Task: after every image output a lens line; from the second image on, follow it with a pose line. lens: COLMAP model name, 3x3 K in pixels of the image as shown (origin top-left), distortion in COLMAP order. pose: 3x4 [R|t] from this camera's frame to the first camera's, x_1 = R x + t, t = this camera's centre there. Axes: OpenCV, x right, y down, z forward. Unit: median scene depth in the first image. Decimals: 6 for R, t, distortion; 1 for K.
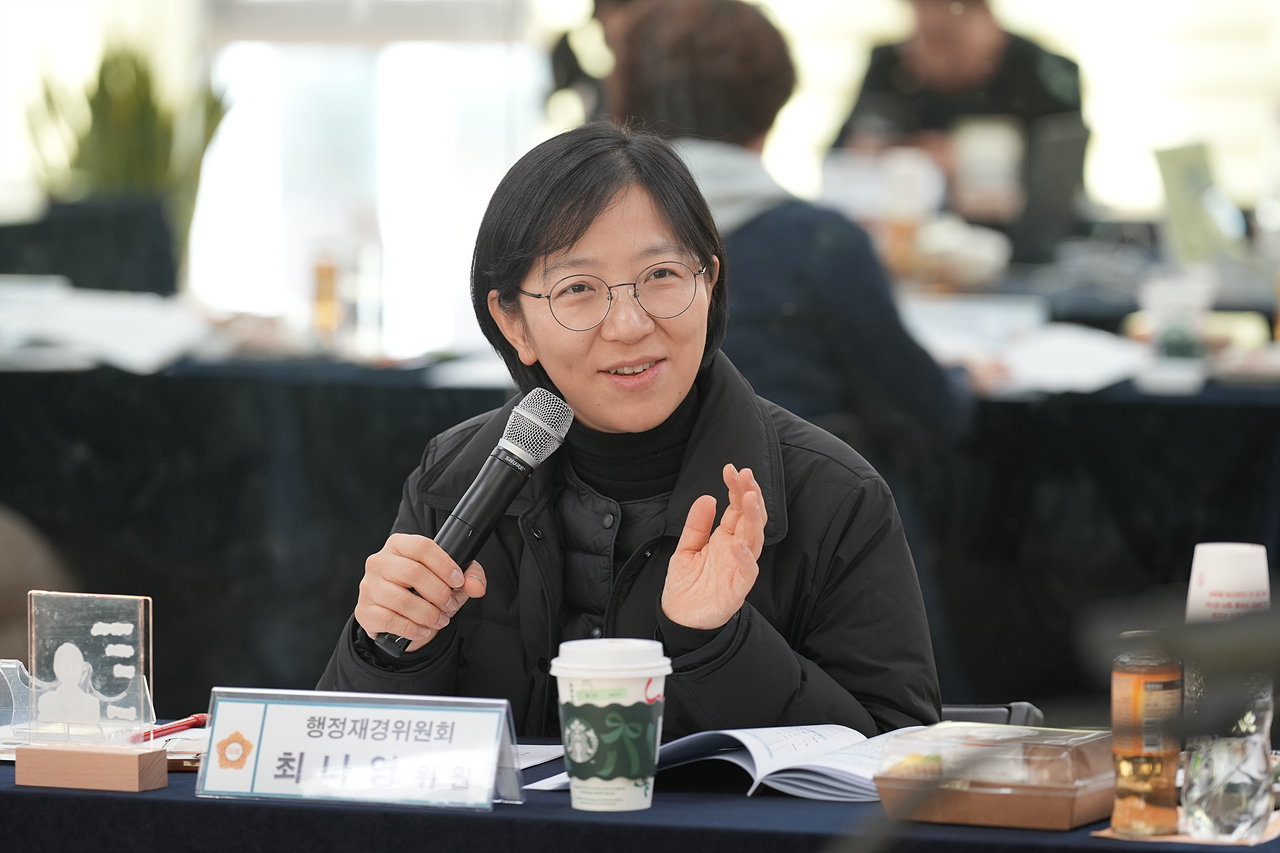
lens RADIAL K [[8525.5, 0, 644.9], [0, 8525.5, 424.8], [0, 0, 1]] dist [0.128508, 0.000000]
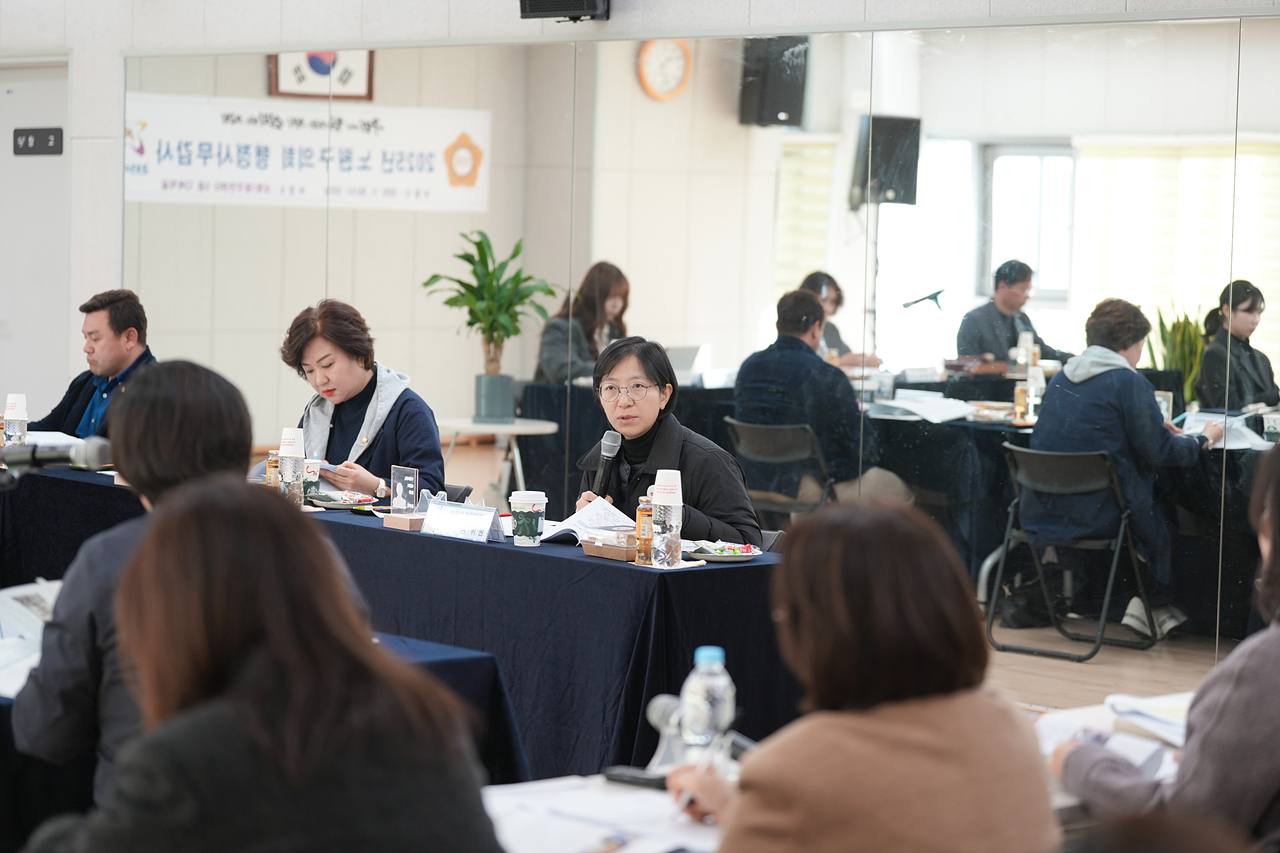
lens RADIAL K [[3429.0, 0, 646.4], [0, 3429.0, 418.4], [0, 0, 1]] dist [0.195178, 0.000000]
pose [[0.911453, 0.057964, -0.407300, 0.532789], [-0.063102, 0.998007, 0.000820, -0.004917], [0.406536, 0.024954, 0.913294, -0.122699]]
